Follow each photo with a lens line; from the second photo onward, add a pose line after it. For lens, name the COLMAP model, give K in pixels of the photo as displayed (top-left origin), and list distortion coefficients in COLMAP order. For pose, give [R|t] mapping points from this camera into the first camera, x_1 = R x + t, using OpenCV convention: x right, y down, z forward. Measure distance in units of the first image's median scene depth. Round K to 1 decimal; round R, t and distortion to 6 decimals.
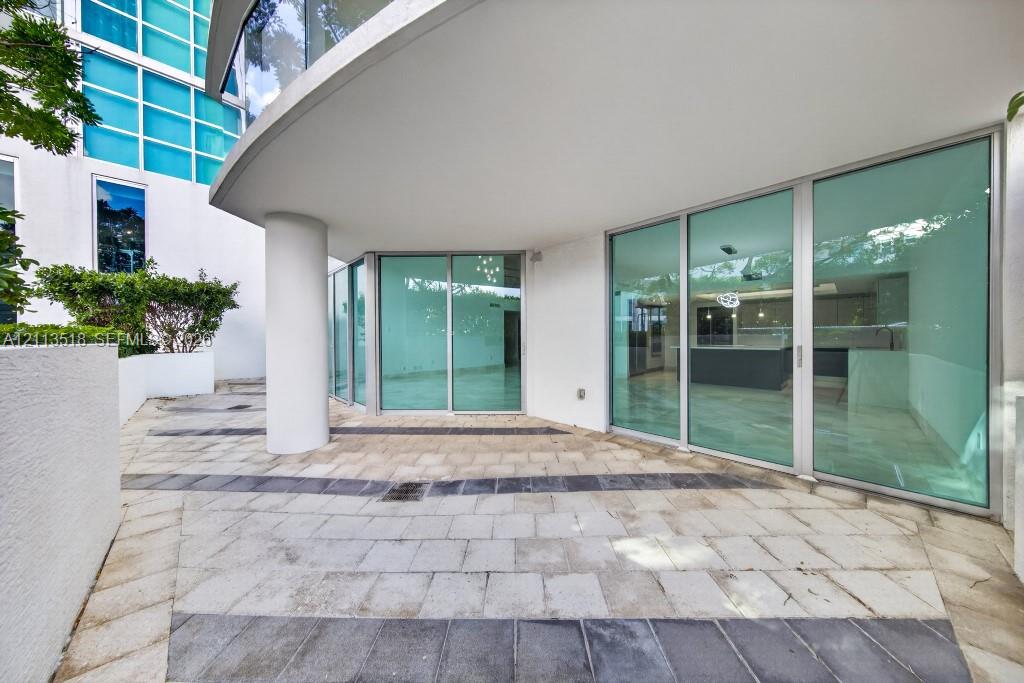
lens RADIAL K [[320.7, 0, 505.8], [0, 320.7, 337.9], [0, 0, 1]] dist [0.001270, 0.000186]
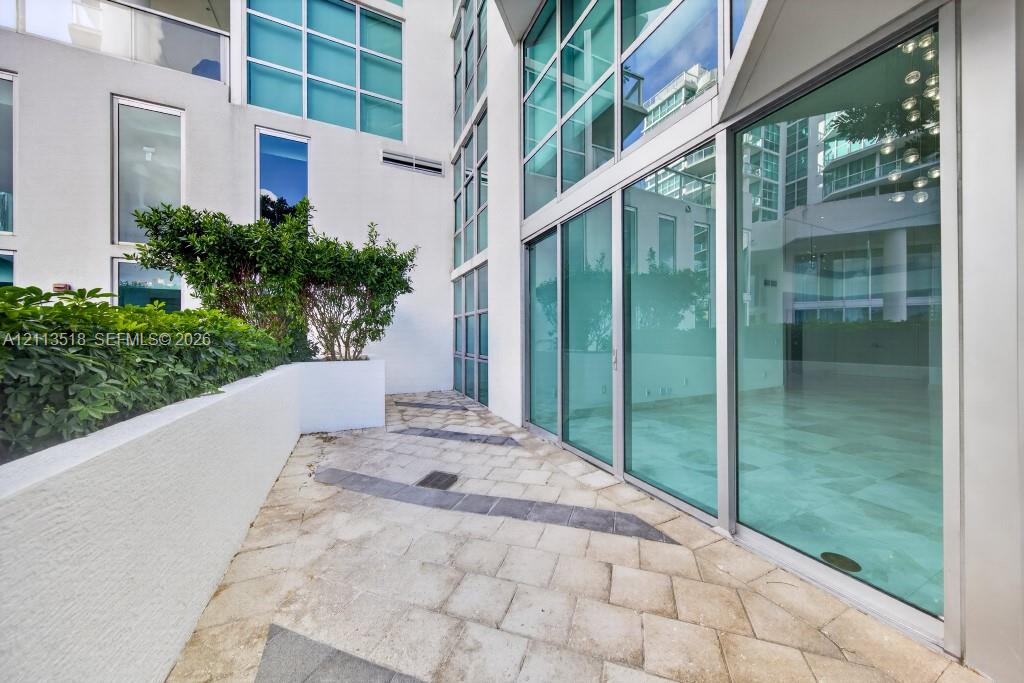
lens RADIAL K [[337.4, 0, 513.2], [0, 337.4, 338.4], [0, 0, 1]] dist [-0.000929, -0.000066]
pose [[0.949645, 0.005953, -0.313273, -0.450131], [-0.006857, 0.999975, -0.001786, 0.001201], [0.313254, 0.003844, 0.949661, 0.437758]]
